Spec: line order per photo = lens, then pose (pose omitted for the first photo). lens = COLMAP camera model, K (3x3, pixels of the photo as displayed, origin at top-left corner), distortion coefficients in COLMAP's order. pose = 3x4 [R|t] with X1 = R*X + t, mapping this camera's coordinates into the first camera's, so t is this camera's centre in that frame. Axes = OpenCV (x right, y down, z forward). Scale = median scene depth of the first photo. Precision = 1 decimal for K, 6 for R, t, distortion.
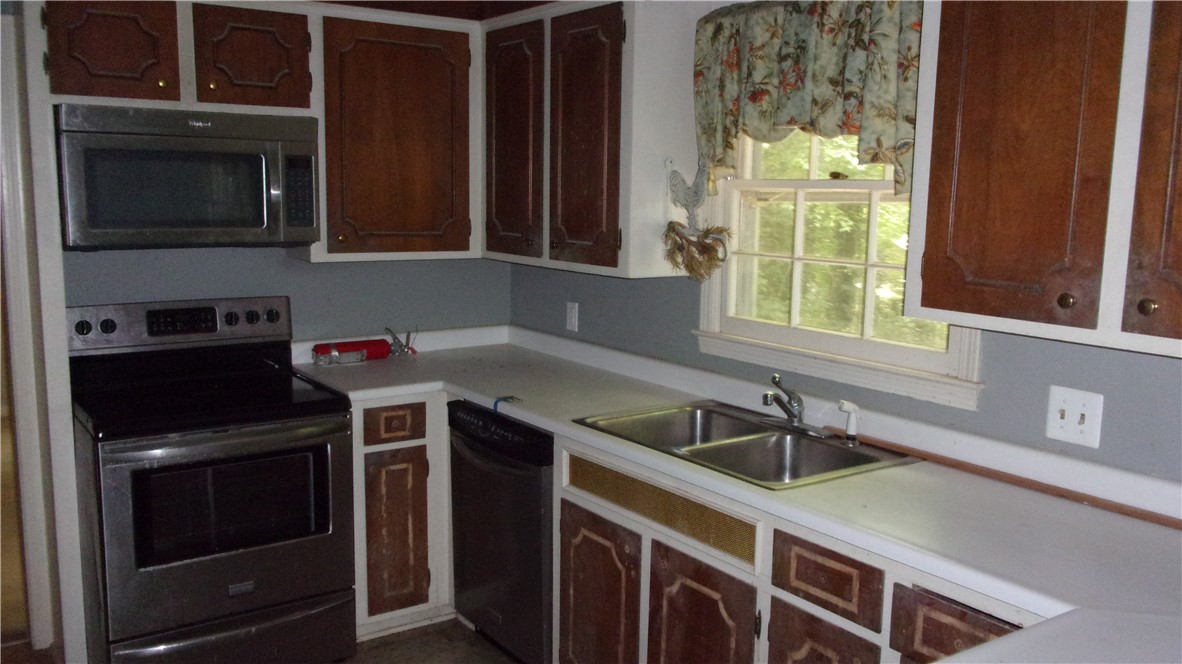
lens RADIAL K [[988.3, 0, 591.0], [0, 988.3, 332.0], [0, 0, 1]] dist [0.003331, -0.060177]
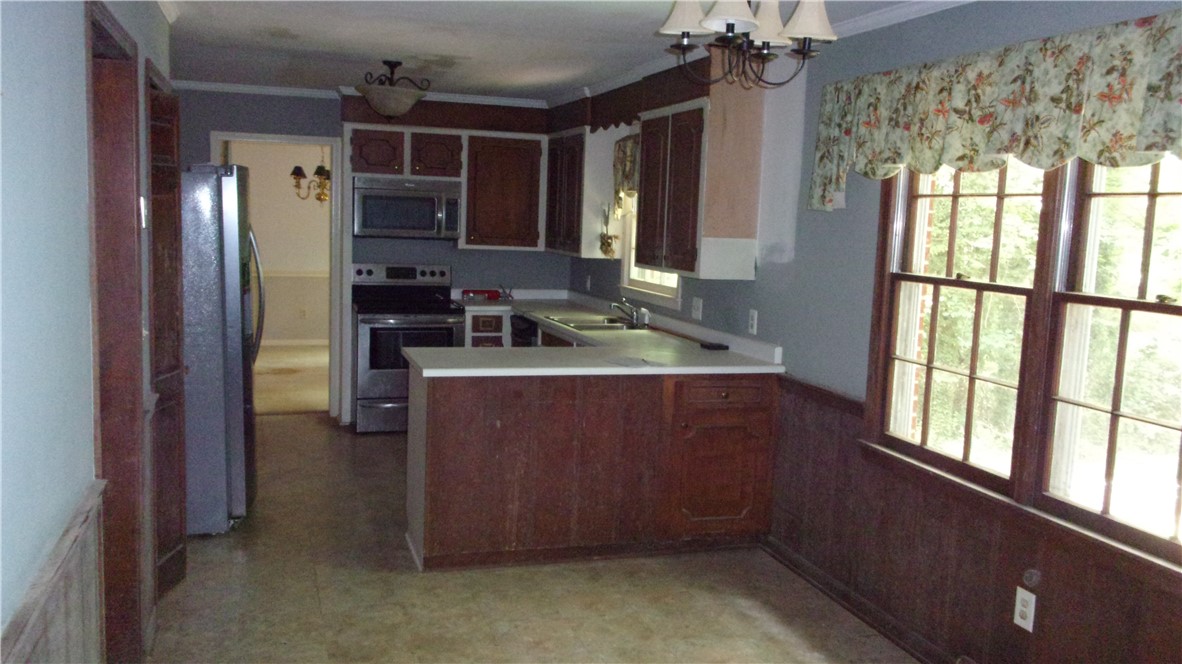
lens RADIAL K [[988.3, 0, 591.0], [0, 988.3, 332.0], [0, 0, 1]] dist [0.003331, -0.060177]
pose [[0.955734, 0.054690, -0.289103, 0.644417], [-0.064942, 0.997551, -0.025981, 0.152575], [0.286974, 0.043606, 0.956945, -0.997399]]
